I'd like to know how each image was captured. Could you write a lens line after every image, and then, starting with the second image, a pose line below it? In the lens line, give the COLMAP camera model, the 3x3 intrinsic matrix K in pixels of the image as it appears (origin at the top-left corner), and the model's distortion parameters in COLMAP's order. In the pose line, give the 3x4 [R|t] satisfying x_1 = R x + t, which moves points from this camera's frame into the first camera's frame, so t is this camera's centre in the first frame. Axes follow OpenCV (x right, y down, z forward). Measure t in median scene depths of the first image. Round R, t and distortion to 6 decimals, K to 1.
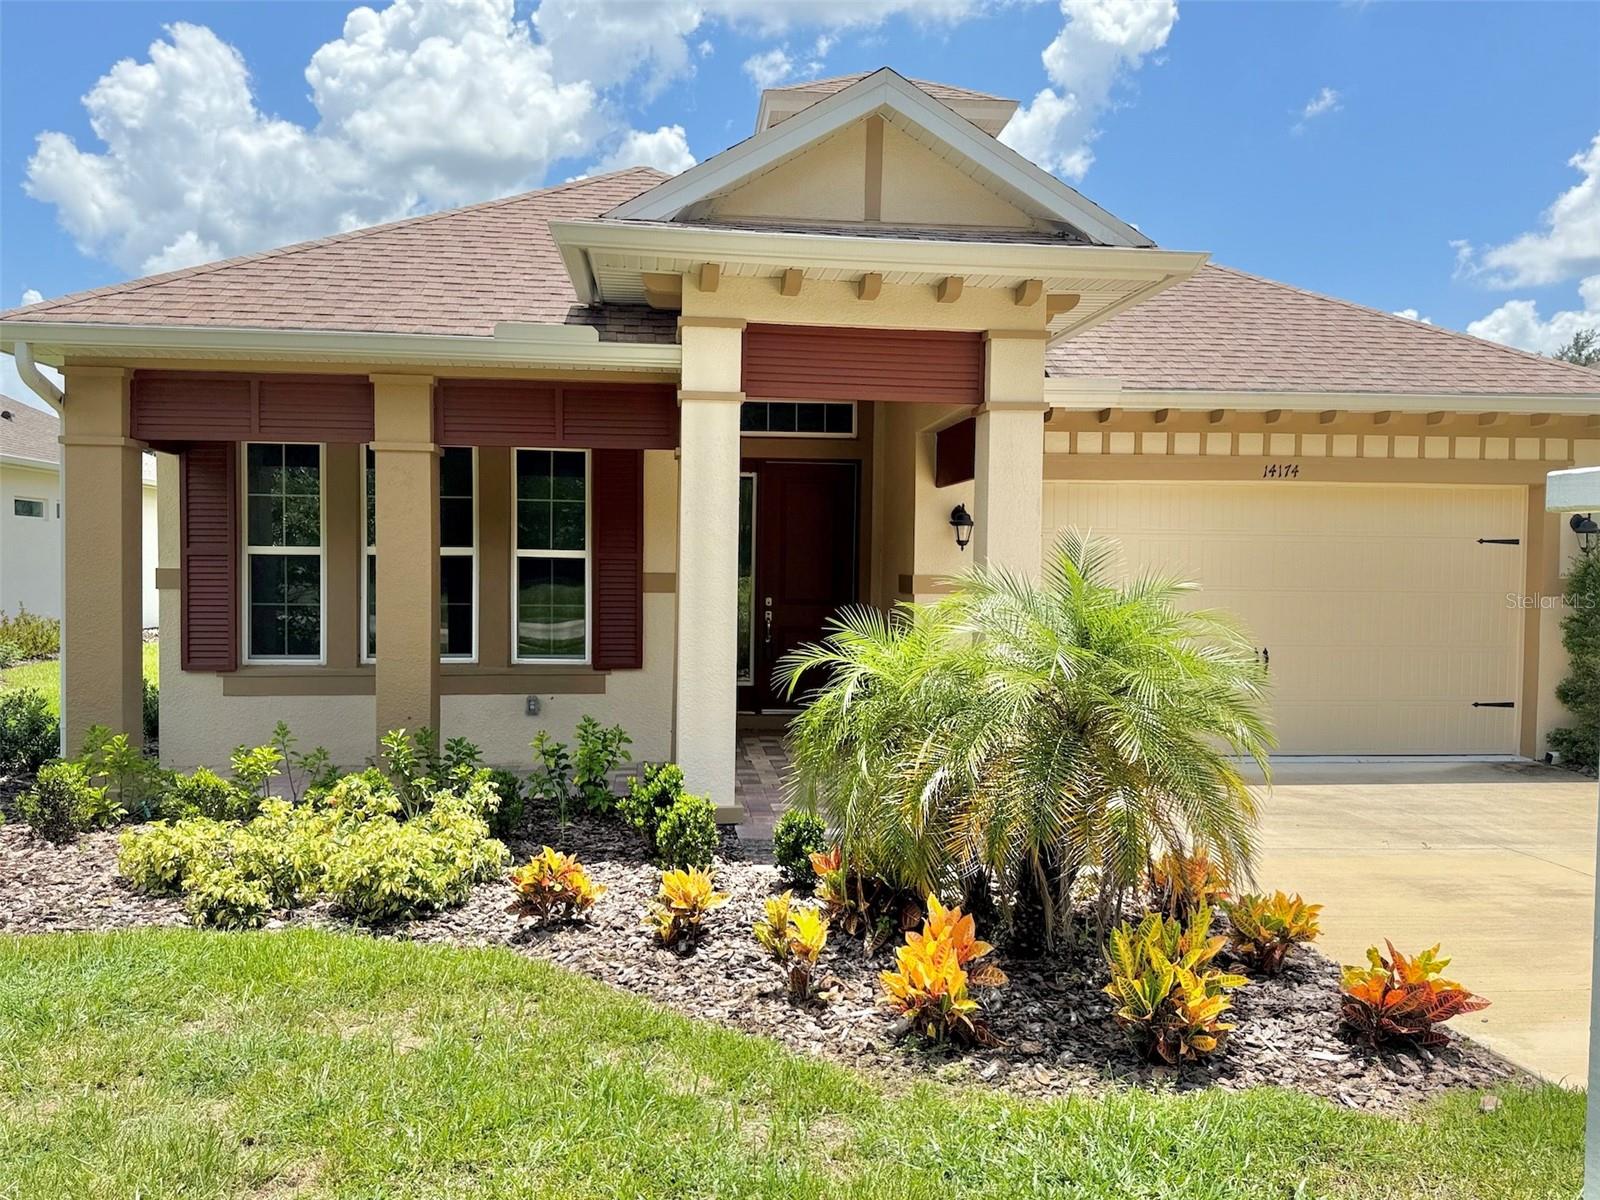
lens RADIAL K [[1253.8, 0, 800.0], [0, 1253.8, 600.0], [0, 0, 1]] dist [0.067598, -0.080763]
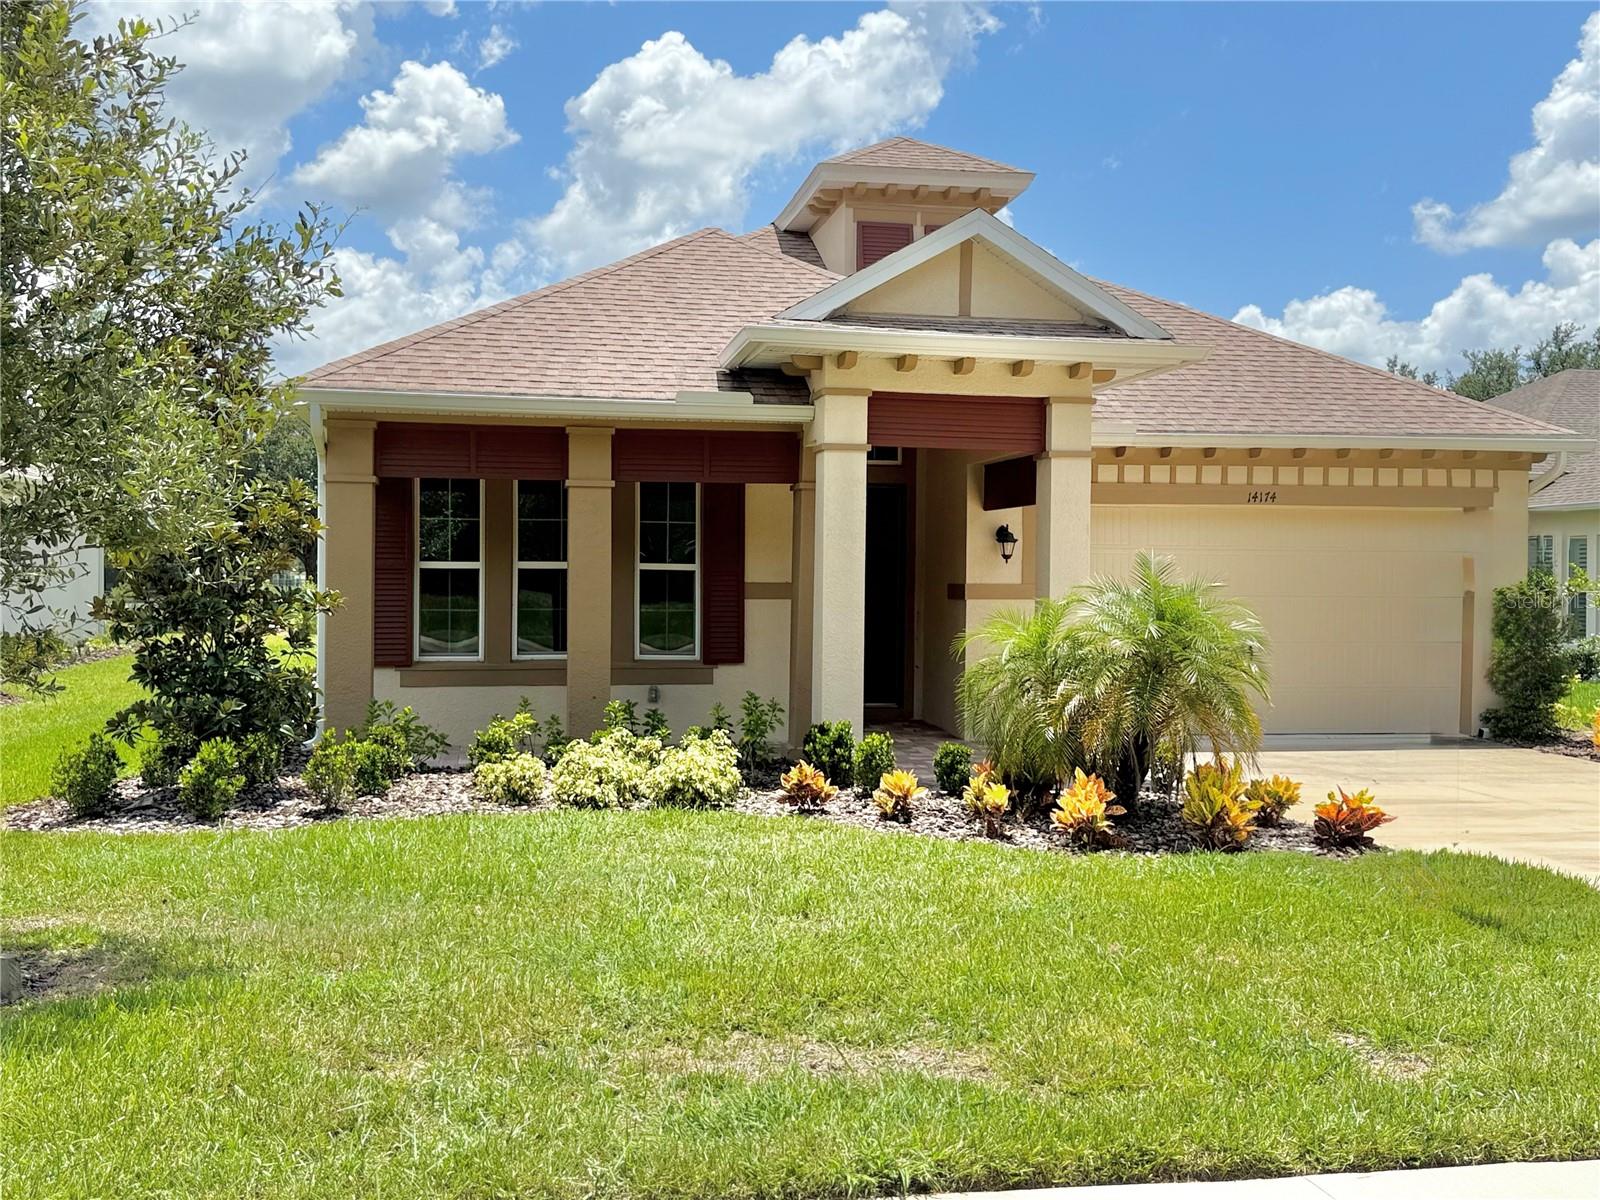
lens RADIAL K [[1519.5, 0, 798.9], [0, 1519.5, 584.5], [0, 0, 1]] dist [0.093294, -0.007184]
pose [[0.996793, -0.003643, 0.079945, -0.230990], [0.005548, 0.999706, -0.023615, 0.017900], [-0.079836, 0.023983, 0.996519, -0.547170]]
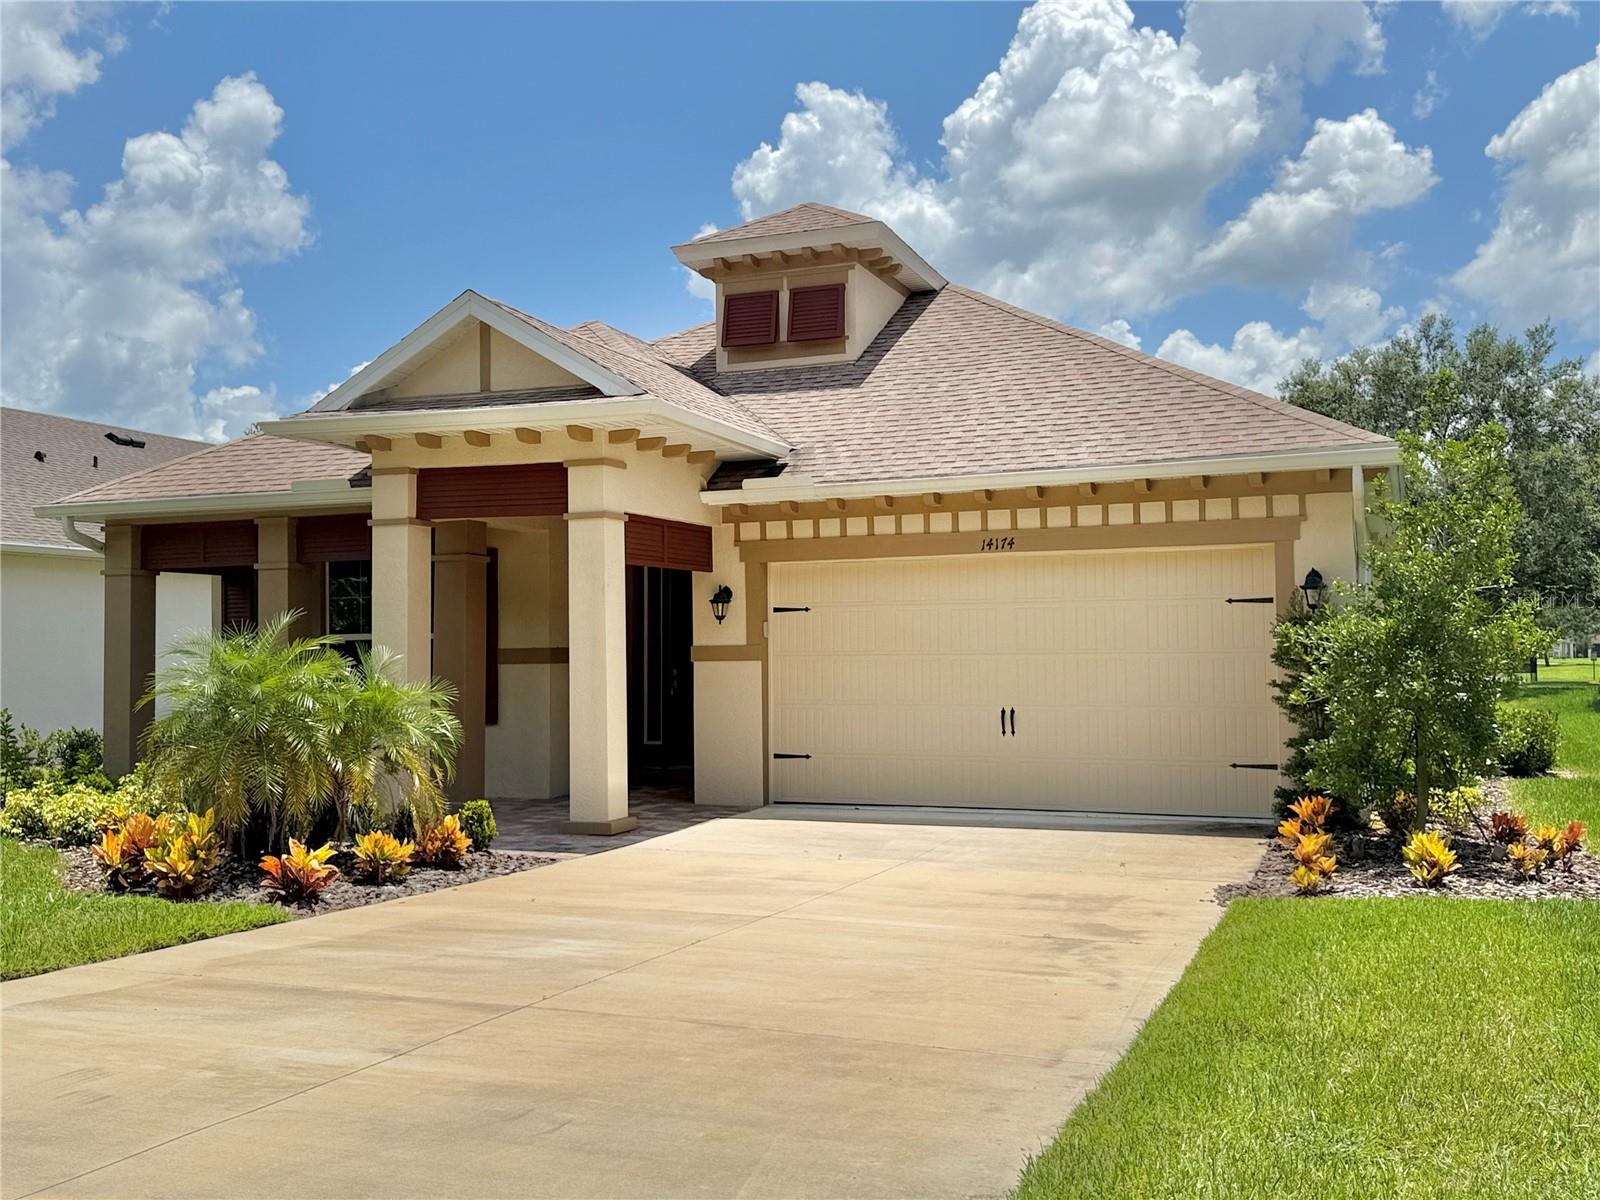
lens RADIAL K [[1519.5, 0, 798.9], [0, 1519.5, 584.5], [0, 0, 1]] dist [0.093294, -0.007184]
pose [[0.882784, -0.041422, -0.467949, 1.080239], [0.003880, 0.996714, -0.080908, 0.049868], [0.469763, 0.069609, 0.880044, -0.300939]]
